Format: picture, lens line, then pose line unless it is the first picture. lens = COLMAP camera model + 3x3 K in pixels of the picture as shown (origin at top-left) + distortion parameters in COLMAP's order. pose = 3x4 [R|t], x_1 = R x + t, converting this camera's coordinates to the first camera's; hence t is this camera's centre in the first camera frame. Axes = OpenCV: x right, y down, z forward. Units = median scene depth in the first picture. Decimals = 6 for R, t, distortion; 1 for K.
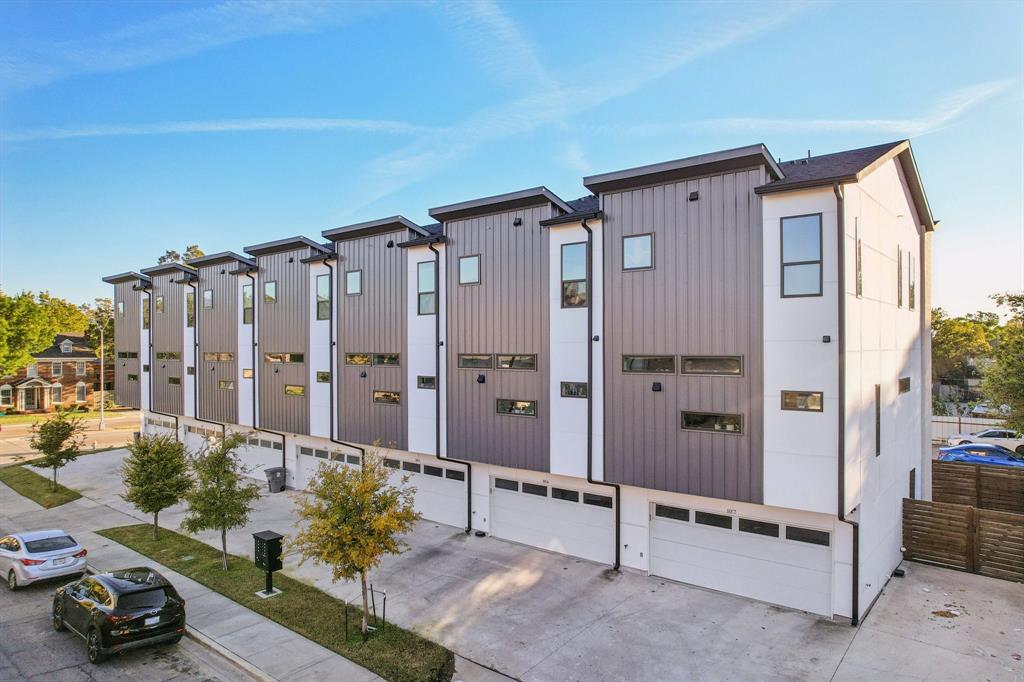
lens RADIAL K [[669.9, 0, 522.0], [0, 669.9, 344.3], [0, 0, 1]] dist [-0.070289, 0.061116]
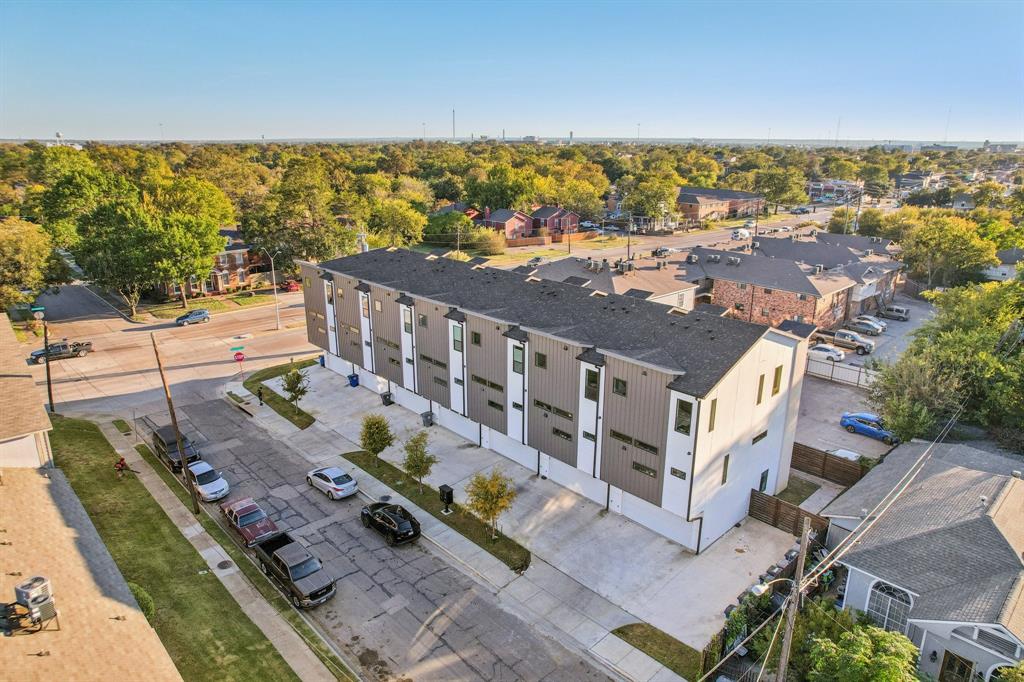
lens RADIAL K [[669.9, 0, 522.0], [0, 669.9, 344.3], [0, 0, 1]] dist [-0.070289, 0.061116]
pose [[0.993730, 0.043353, -0.103064, 0.071809], [-0.010947, 0.955066, 0.296190, -0.820875], [0.111273, -0.293204, 0.949552, -0.925391]]
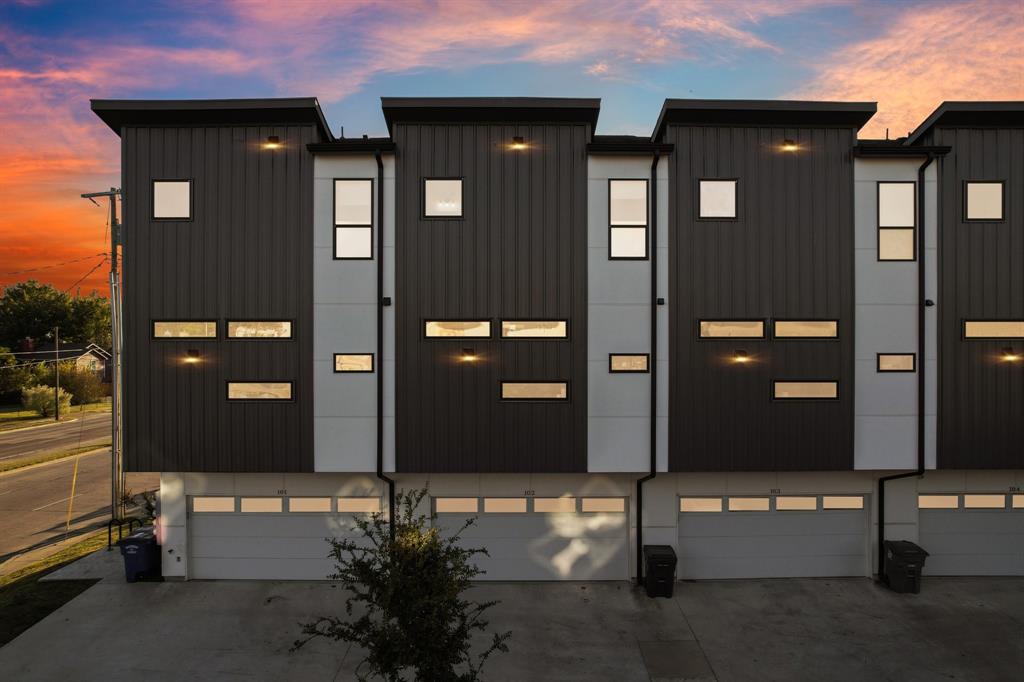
lens RADIAL K [[702.0, 0, 512.2], [0, 702.0, 314.1], [0, 0, 1]] dist [-0.017576, -0.000268]
pose [[0.770917, 0.000653, 0.636935, -0.573265], [-0.003801, 0.999986, 0.003574, 0.004144], [-0.636924, -0.005176, 0.770909, 0.460183]]
